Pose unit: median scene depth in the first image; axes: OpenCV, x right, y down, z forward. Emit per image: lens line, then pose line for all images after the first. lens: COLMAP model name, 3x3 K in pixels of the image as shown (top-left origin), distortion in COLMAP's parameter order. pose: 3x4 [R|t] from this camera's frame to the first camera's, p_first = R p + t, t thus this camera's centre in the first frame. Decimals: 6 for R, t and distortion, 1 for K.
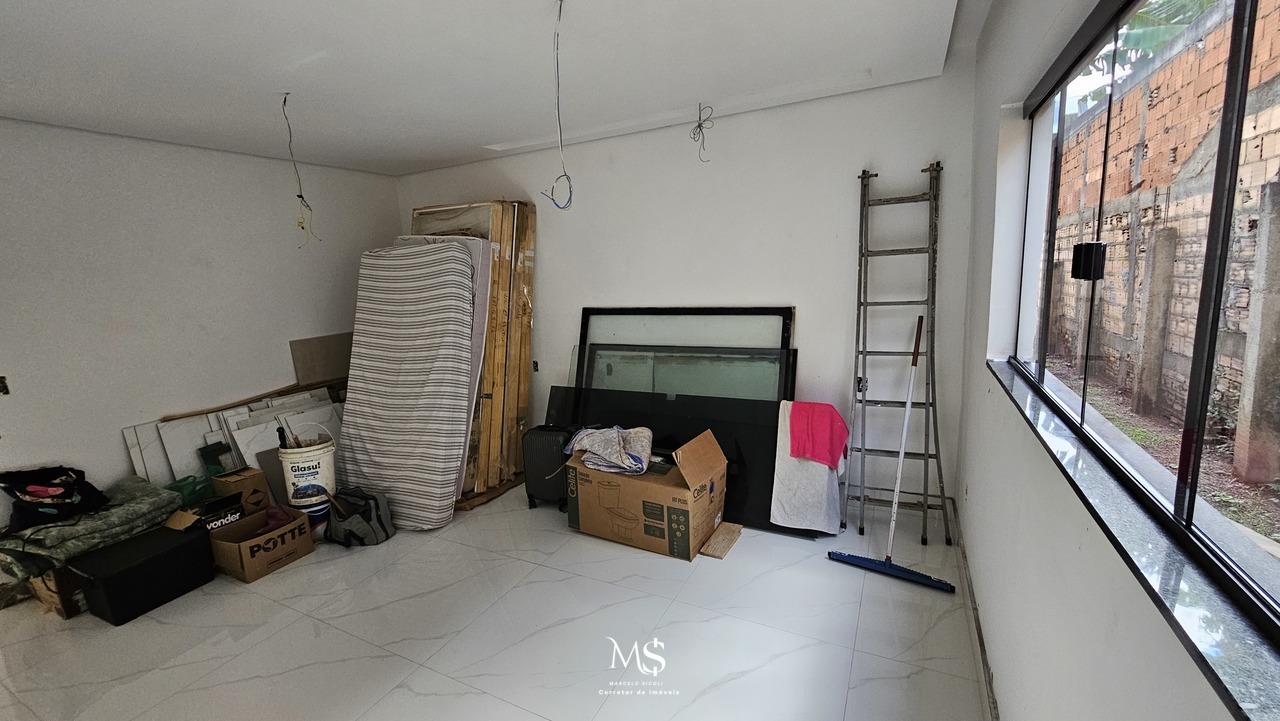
lens RADIAL K [[522.7, 0, 638.8], [0, 522.7, 368.2], [0, 0, 1]] dist [-0.001081, -0.000085]
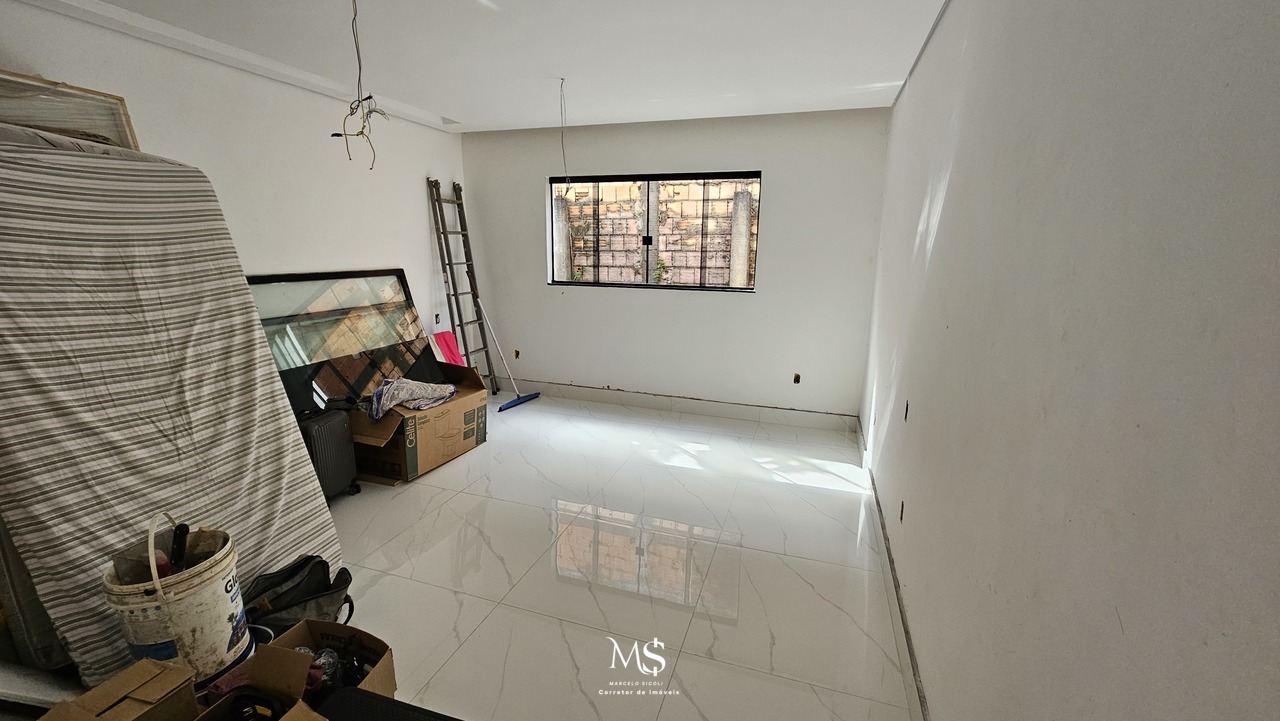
lens RADIAL K [[522.7, 0, 637.9], [0, 522.7, 360.8], [0, 0, 1]] dist [-0.001081, -0.000085]
pose [[-0.148404, -0.171126, 0.974008, -1.251106], [0.182555, 0.963247, 0.197050, -0.047397], [-0.971931, 0.207053, -0.111710, 0.670673]]
